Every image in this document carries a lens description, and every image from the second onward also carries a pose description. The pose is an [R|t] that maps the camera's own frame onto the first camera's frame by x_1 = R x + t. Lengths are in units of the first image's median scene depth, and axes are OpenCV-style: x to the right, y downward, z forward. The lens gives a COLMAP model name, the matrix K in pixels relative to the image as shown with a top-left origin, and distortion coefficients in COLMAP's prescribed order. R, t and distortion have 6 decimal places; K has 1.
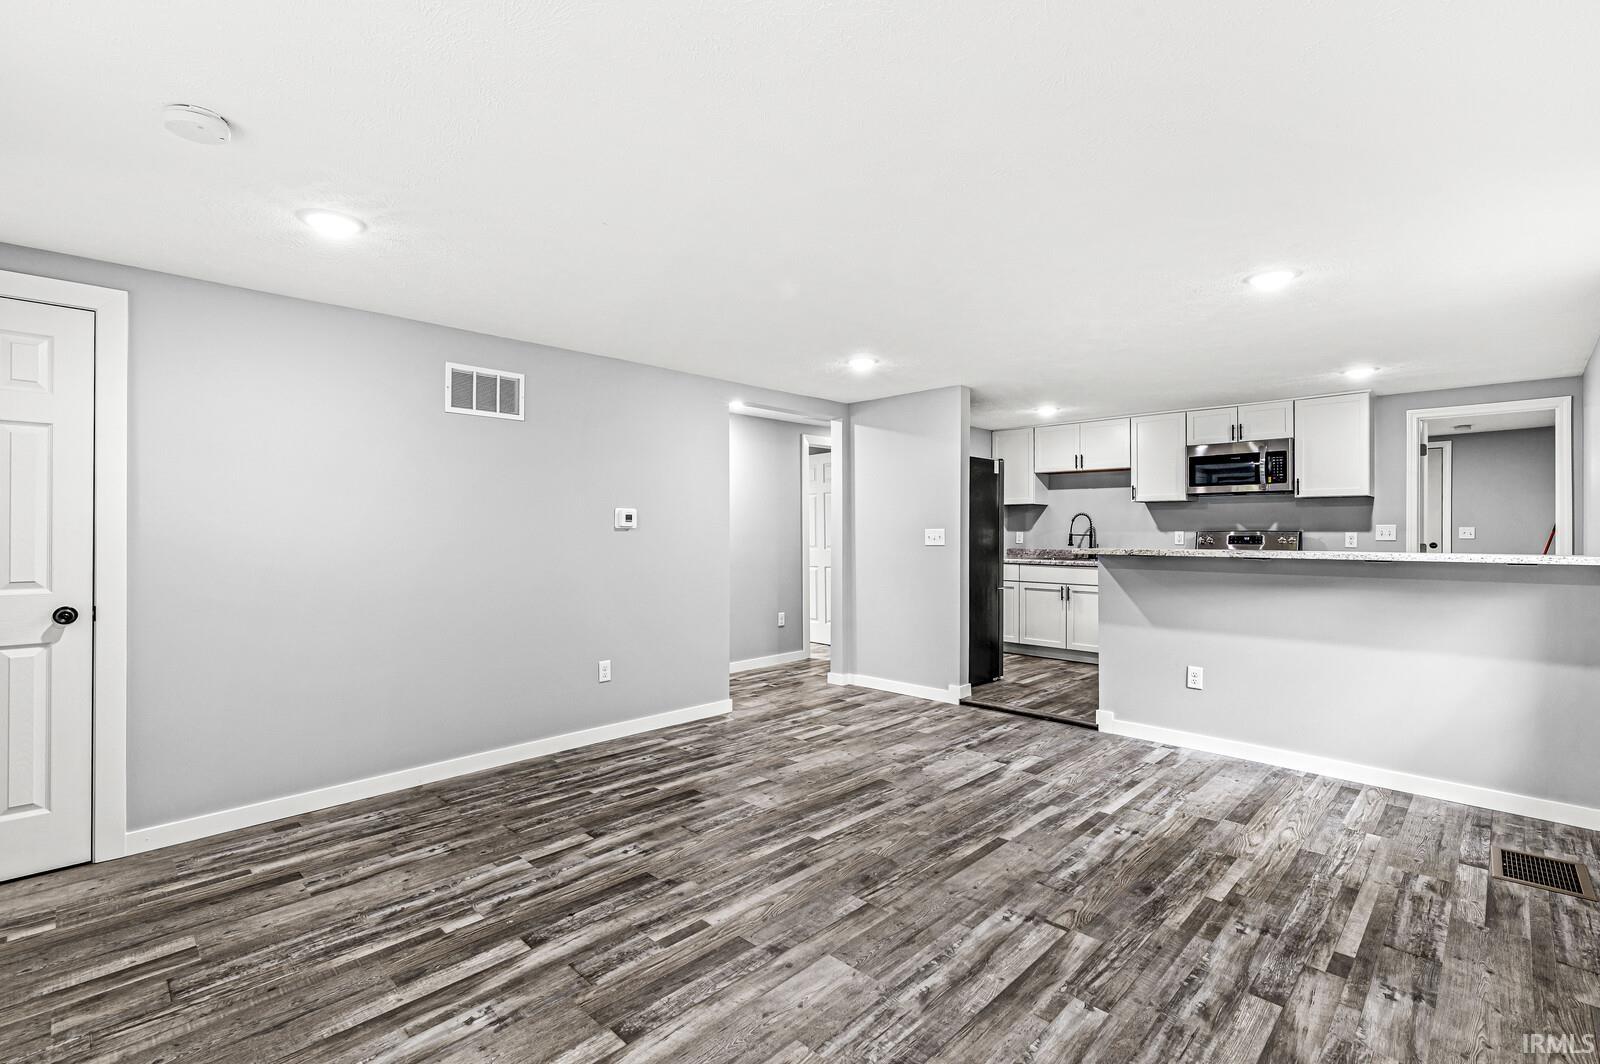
lens RADIAL K [[718.0, 0, 793.5], [0, 718.0, 532.5], [0, 0, 1]] dist [0.002865, -0.000023]
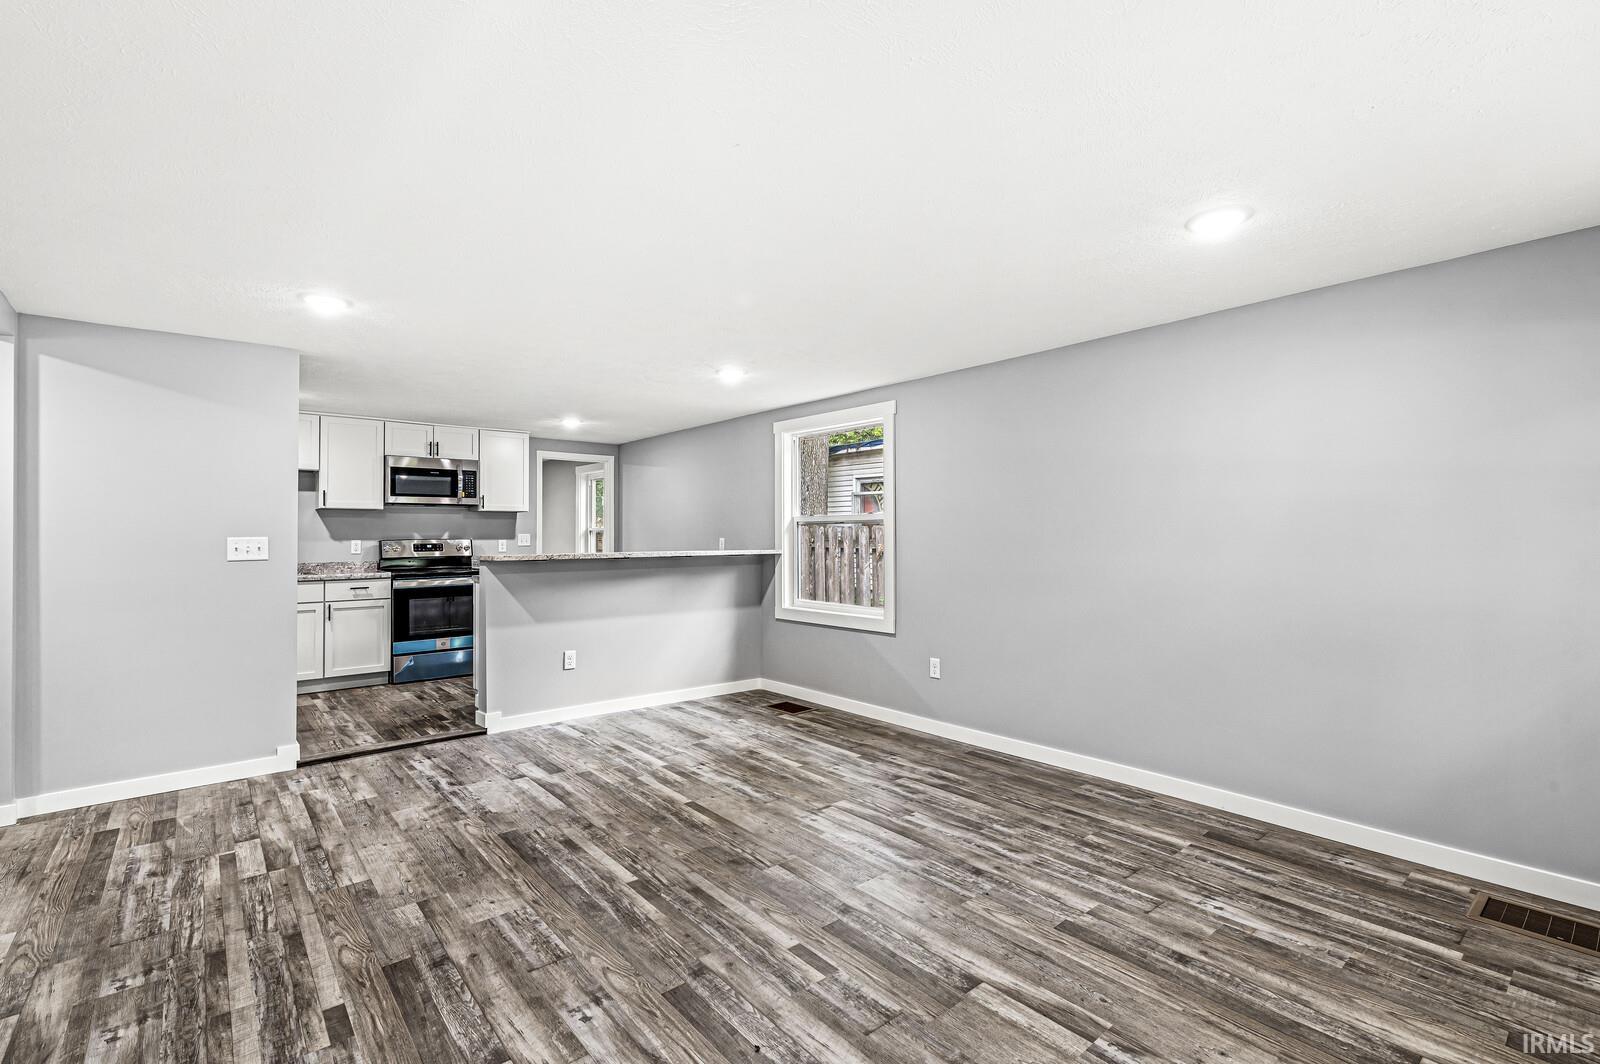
lens RADIAL K [[718.0, 0, 793.1], [0, 718.0, 529.5], [0, 0, 1]] dist [0.002865, -0.000023]
pose [[0.102511, 0.009625, 0.994685, -0.654751], [0.008657, 0.999907, -0.010568, -0.000701], [-0.994694, 0.009694, 0.102418, 0.546098]]
